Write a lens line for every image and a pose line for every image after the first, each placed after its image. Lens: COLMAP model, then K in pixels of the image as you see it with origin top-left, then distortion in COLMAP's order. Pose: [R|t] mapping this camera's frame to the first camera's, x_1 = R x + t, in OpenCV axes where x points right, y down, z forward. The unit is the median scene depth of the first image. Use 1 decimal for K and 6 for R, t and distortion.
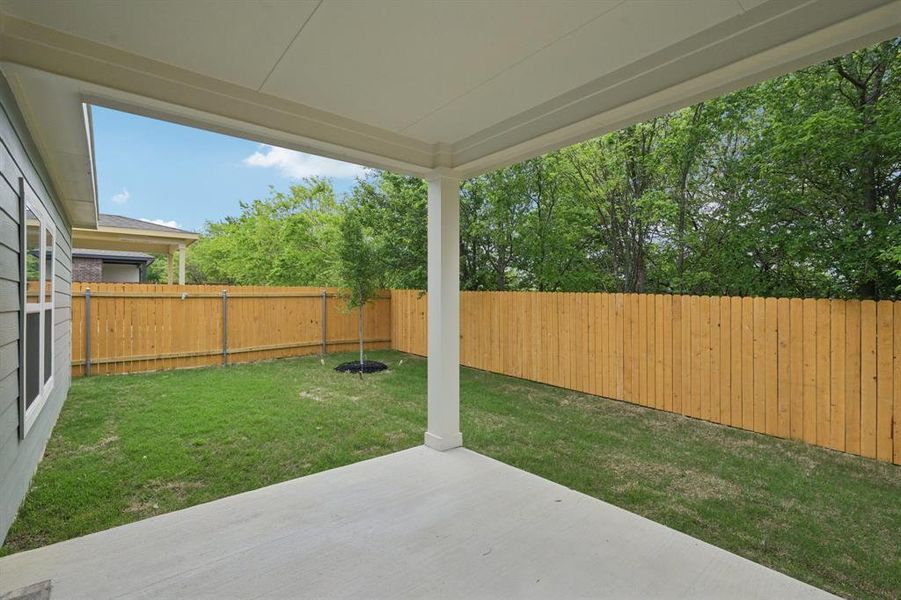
lens RADIAL K [[411.0, 0, 463.3], [0, 411.0, 300.8], [0, 0, 1]] dist [0.000657, 0.000136]
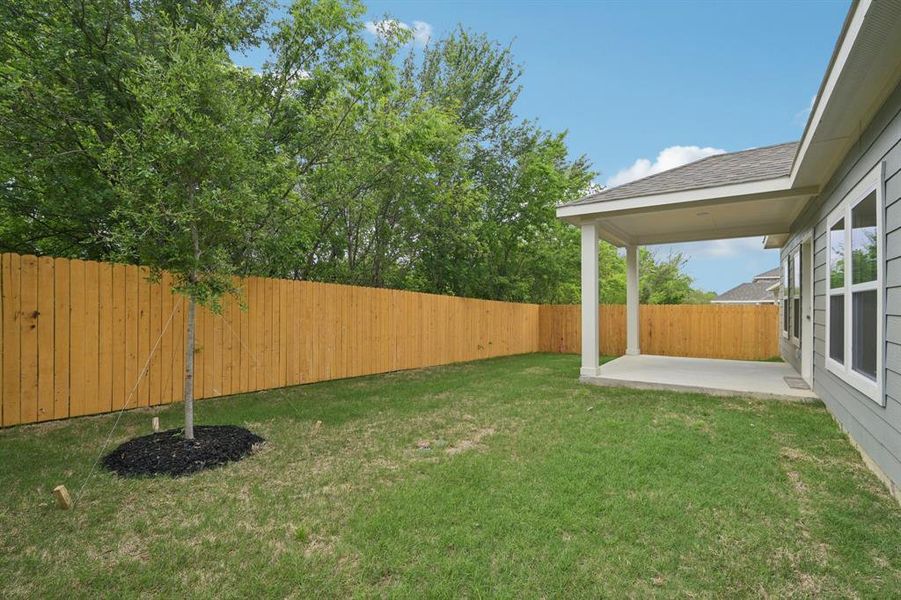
lens RADIAL K [[411.0, 0, 463.3], [0, 411.0, 300.8], [0, 0, 1]] dist [0.000657, 0.000136]
pose [[-0.256783, -0.002713, 0.966465, -1.336549], [-0.016012, 0.999871, -0.001447, 0.022143], [-0.966337, -0.015846, -0.256793, 1.596638]]
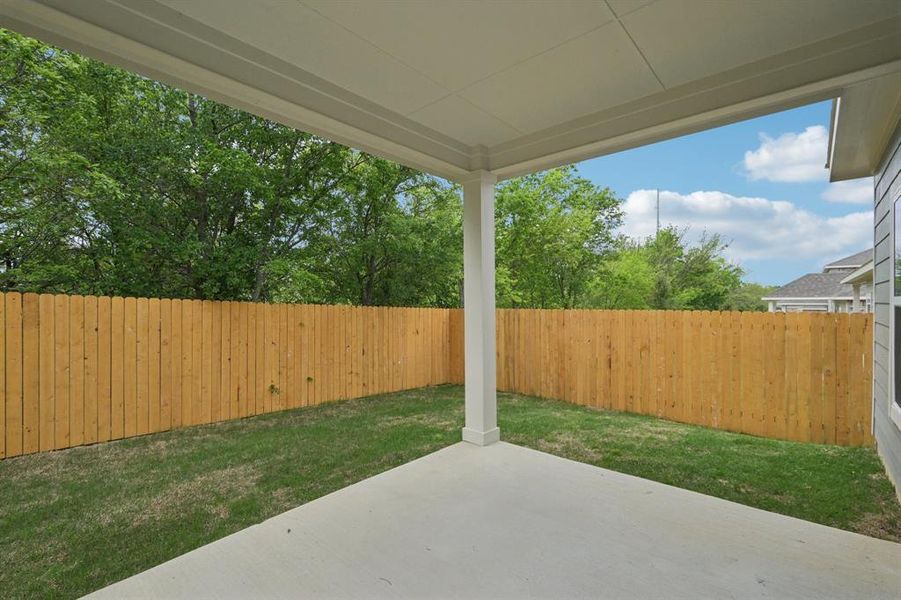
lens RADIAL K [[411.0, 0, 463.3], [0, 411.0, 300.8], [0, 0, 1]] dist [0.000657, 0.000136]
pose [[-0.148743, -0.009140, 0.988834, -0.418742], [-0.009505, 0.999924, 0.007812, -0.018335], [-0.988830, -0.008237, -0.148819, 0.436768]]
